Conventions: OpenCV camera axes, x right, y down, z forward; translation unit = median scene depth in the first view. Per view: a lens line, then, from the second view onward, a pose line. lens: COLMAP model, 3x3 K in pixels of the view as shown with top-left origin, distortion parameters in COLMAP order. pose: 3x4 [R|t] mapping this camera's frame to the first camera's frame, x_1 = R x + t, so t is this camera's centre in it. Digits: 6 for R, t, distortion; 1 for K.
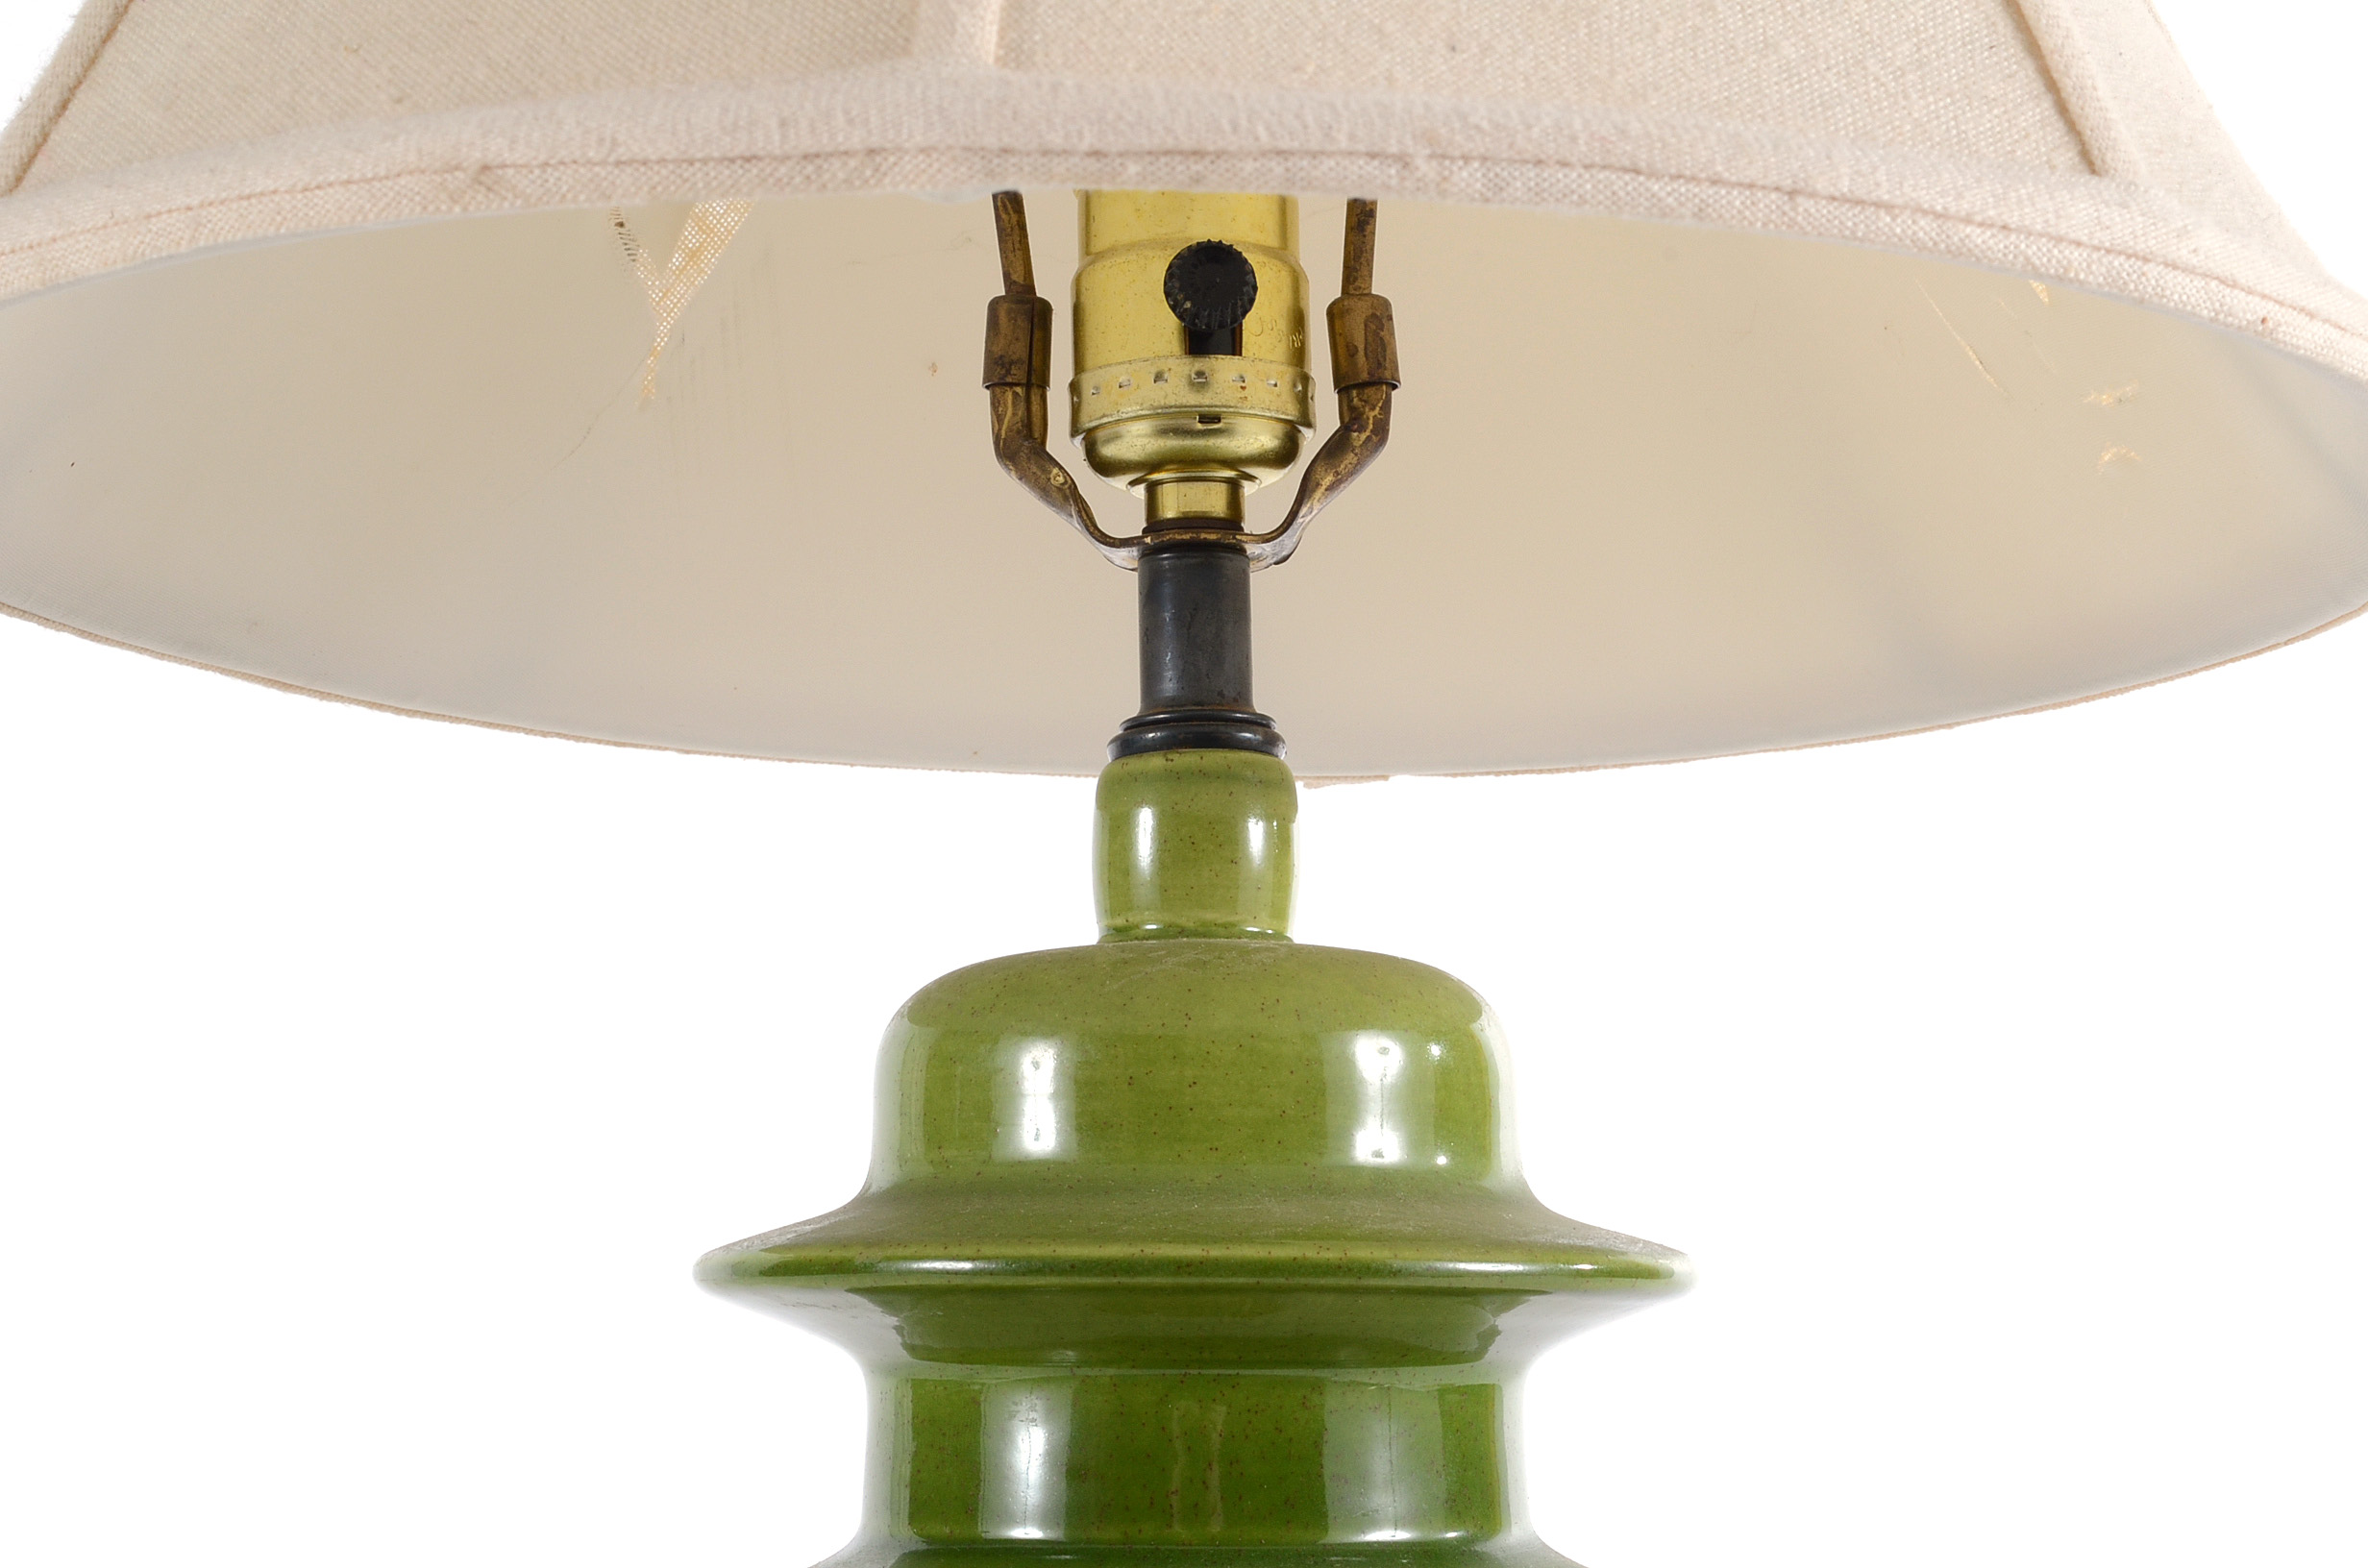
lens RADIAL K [[4825.7, 0, 1182.9], [0, 4825.7, 782.9], [0, 0, 1]] dist [-0.137007, 0.000000]
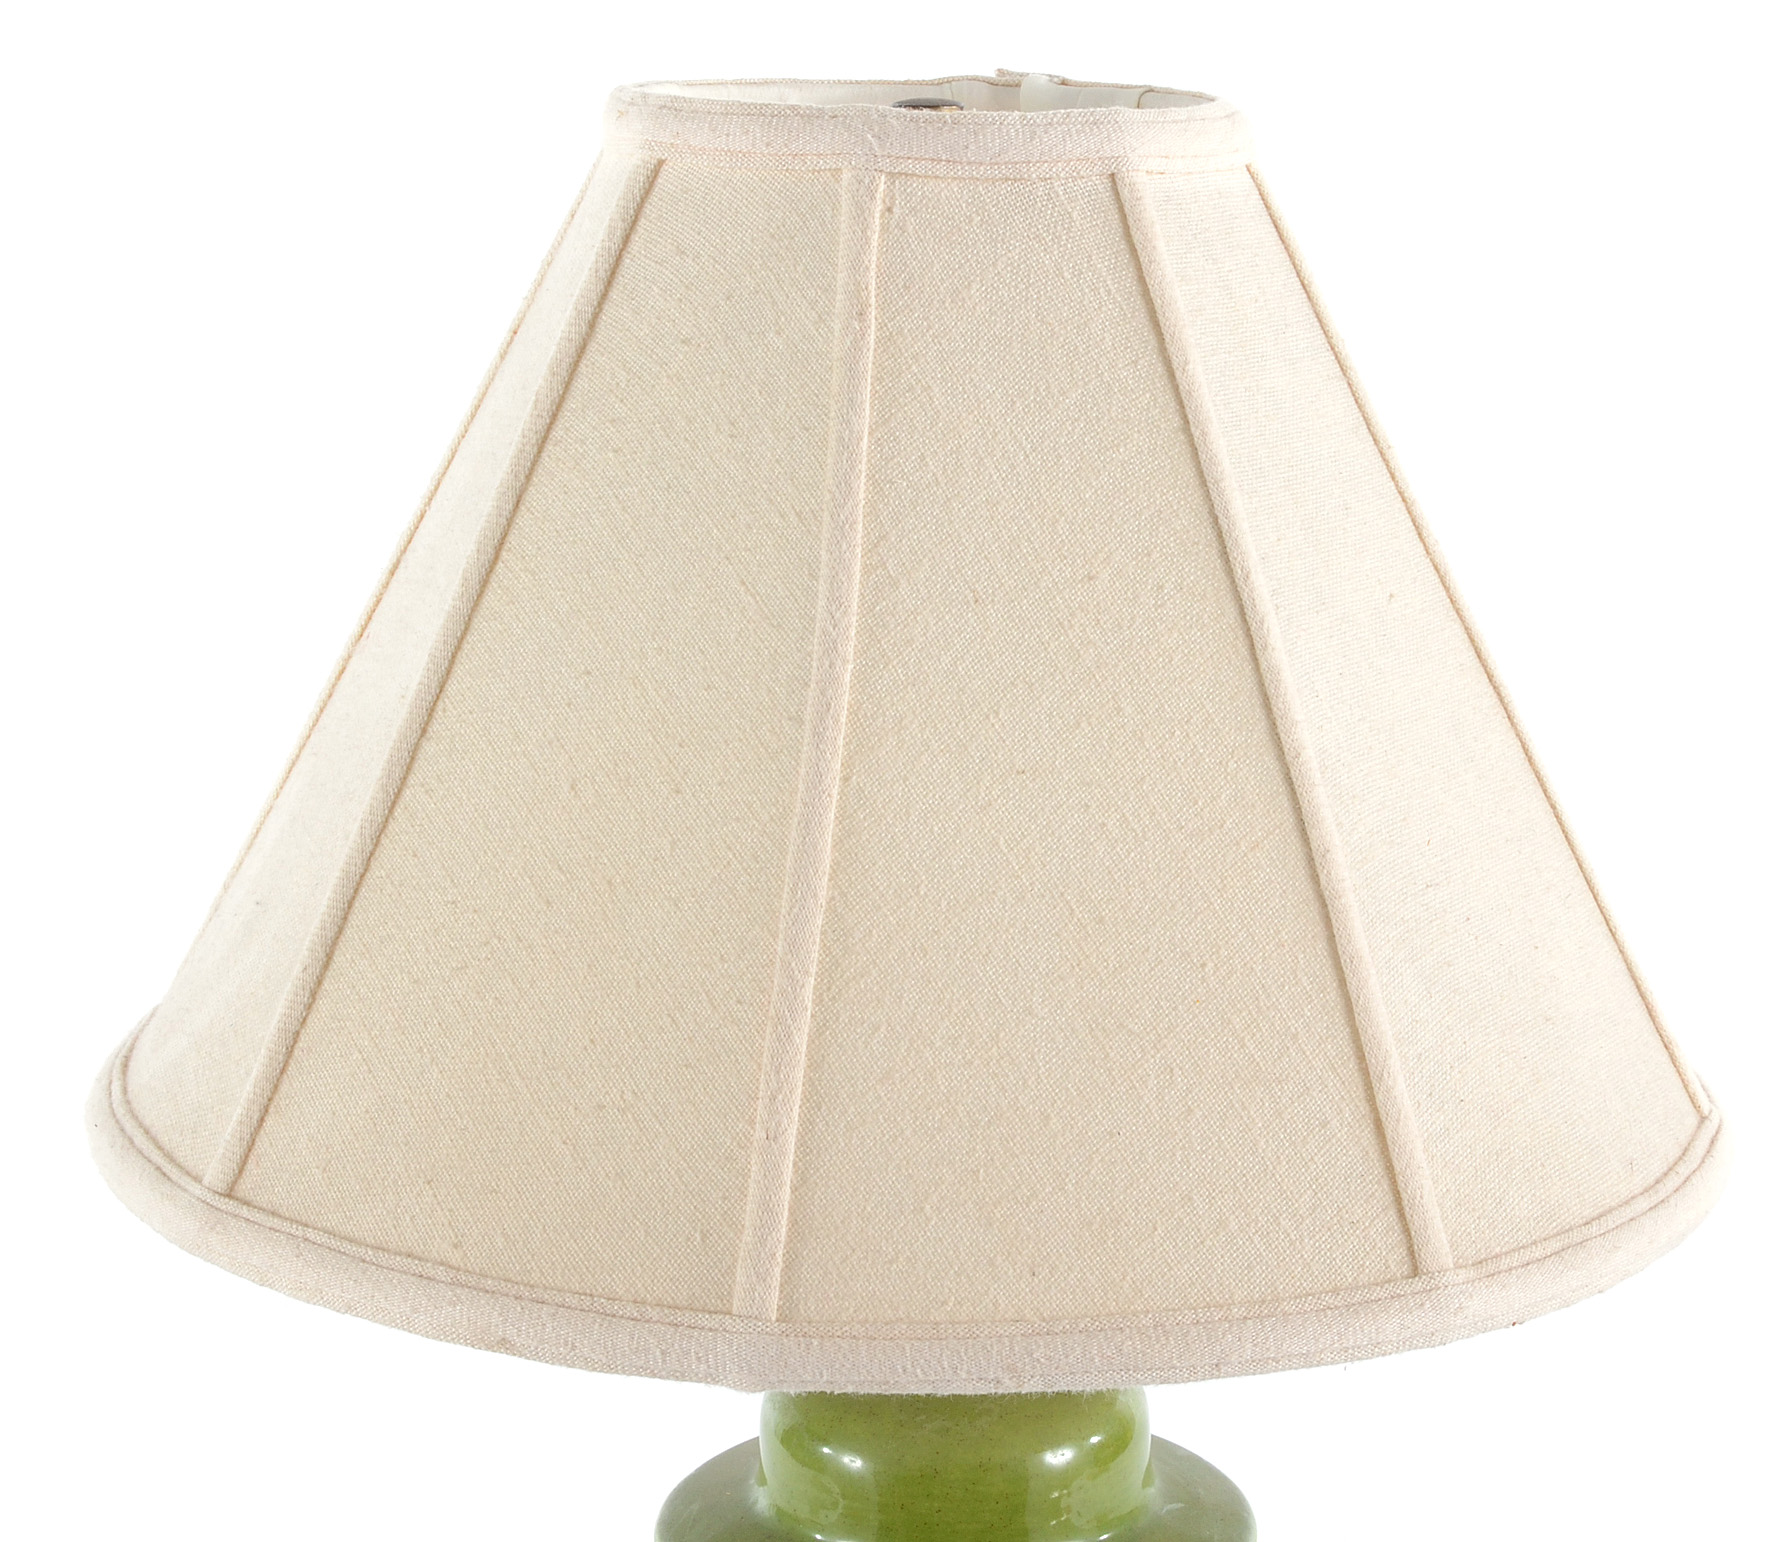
lens RADIAL K [[4608.6, 0, 899.7], [0, 4608.6, 776.8], [0, 0, 1]] dist [0.076616, 0.000000]
pose [[0.997091, 0.014352, -0.074860, 0.112279], [0.011661, 0.941830, 0.335887, -0.768527], [0.075326, -0.335782, 0.938923, -0.479839]]
